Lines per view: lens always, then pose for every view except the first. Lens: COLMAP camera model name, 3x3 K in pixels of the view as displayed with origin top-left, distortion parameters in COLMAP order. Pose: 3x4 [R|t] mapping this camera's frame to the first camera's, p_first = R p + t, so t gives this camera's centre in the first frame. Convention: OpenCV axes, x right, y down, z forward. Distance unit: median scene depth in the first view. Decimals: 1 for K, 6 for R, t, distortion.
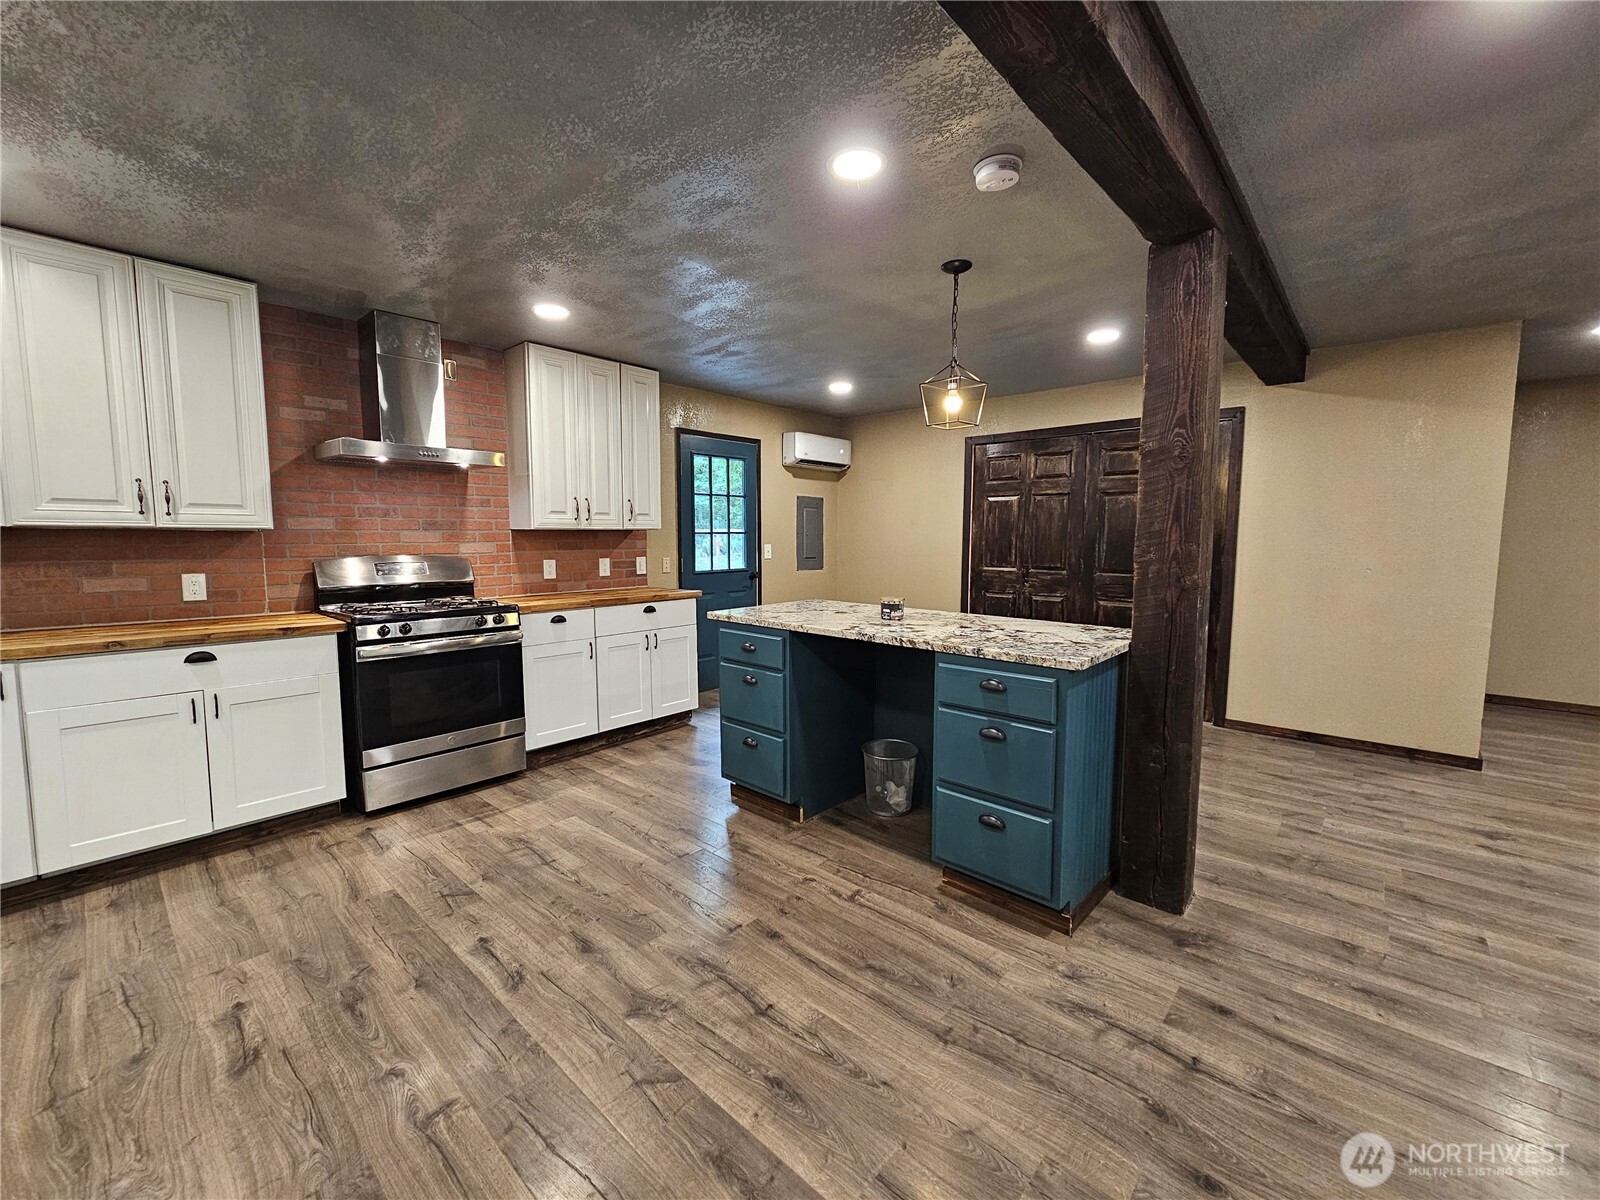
lens RADIAL K [[653.5, 0, 795.8], [0, 653.5, 597.4], [0, 0, 1]] dist [0.001659, -0.002137]
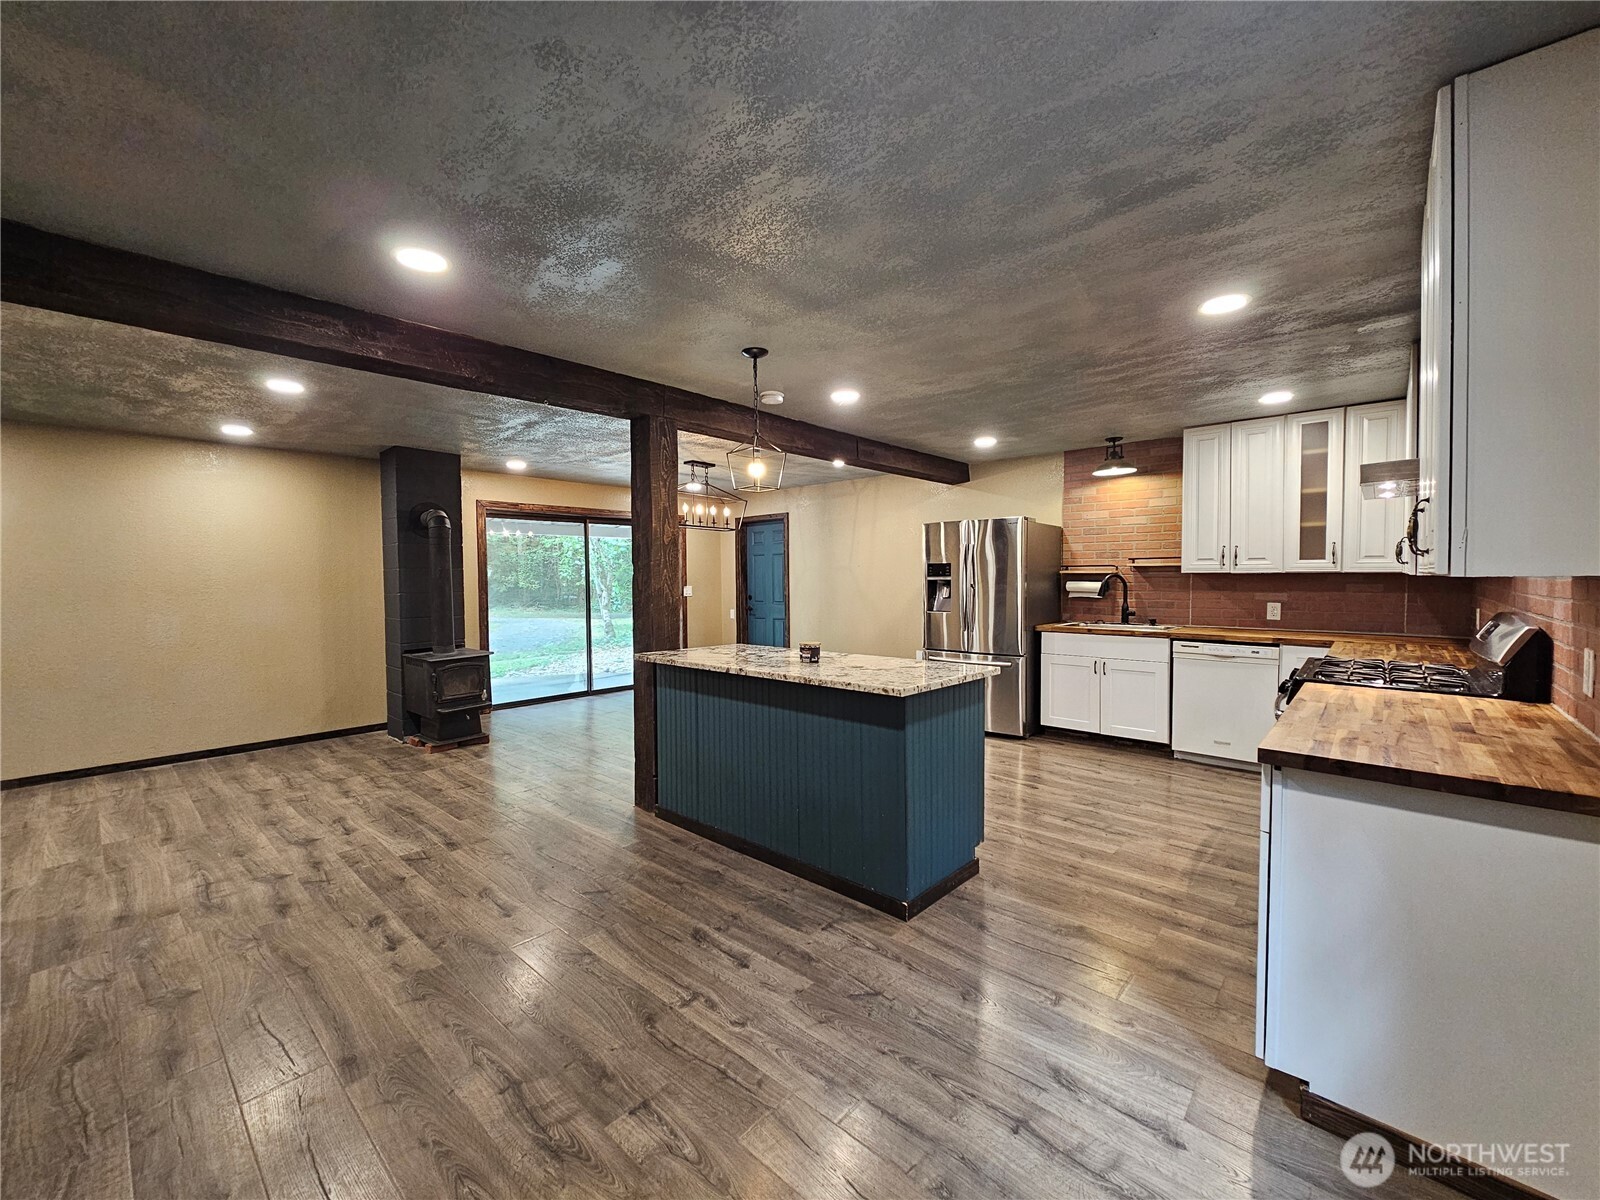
lens RADIAL K [[653.5, 0, 799.4], [0, 653.5, 598.6], [0, 0, 1]] dist [0.001659, -0.002137]
pose [[-0.999972, 0.007292, -0.001788, 0.171924], [0.006992, 0.991225, 0.132000, -0.224686], [0.002735, 0.131983, -0.991248, 2.134962]]
